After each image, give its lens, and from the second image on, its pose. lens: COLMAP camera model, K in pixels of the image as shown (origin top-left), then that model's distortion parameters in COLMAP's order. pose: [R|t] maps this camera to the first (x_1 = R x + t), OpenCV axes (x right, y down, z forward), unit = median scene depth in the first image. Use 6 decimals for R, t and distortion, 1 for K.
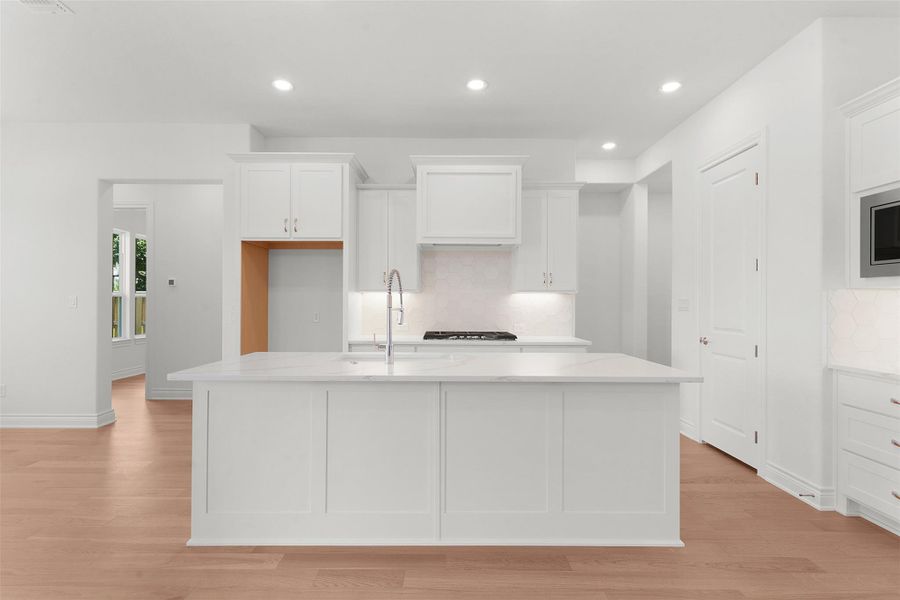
lens RADIAL K [[438.3, 0, 449.1], [0, 438.3, 299.1], [0, 0, 1]] dist [-0.003982, -0.002427]
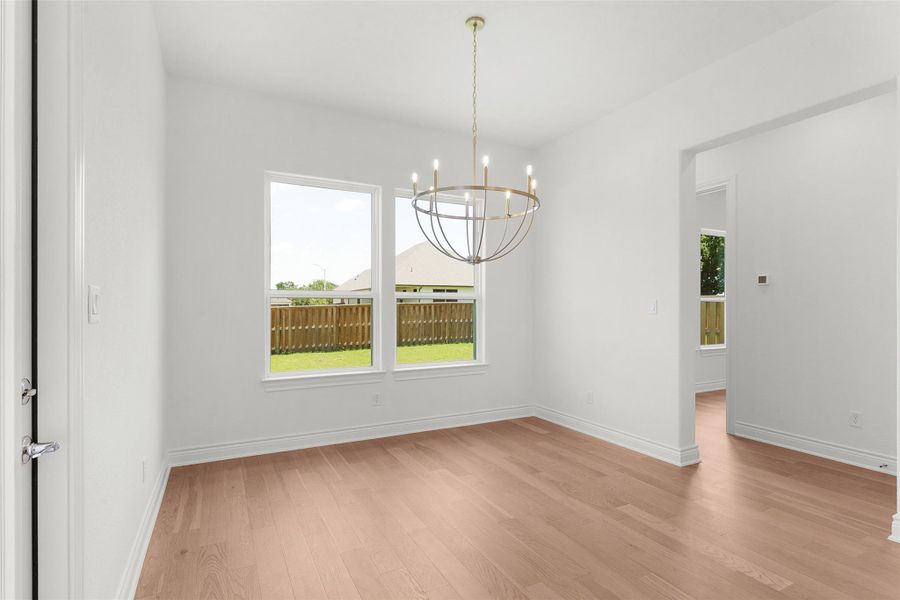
lens RADIAL K [[438.3, 0, 449.8], [0, 438.3, 307.1], [0, 0, 1]] dist [-0.003982, -0.002427]
pose [[0.462406, -0.003040, -0.886663, -0.286172], [0.004622, 0.999989, -0.001018, 0.005913], [0.886656, -0.003628, 0.462415, 0.255656]]
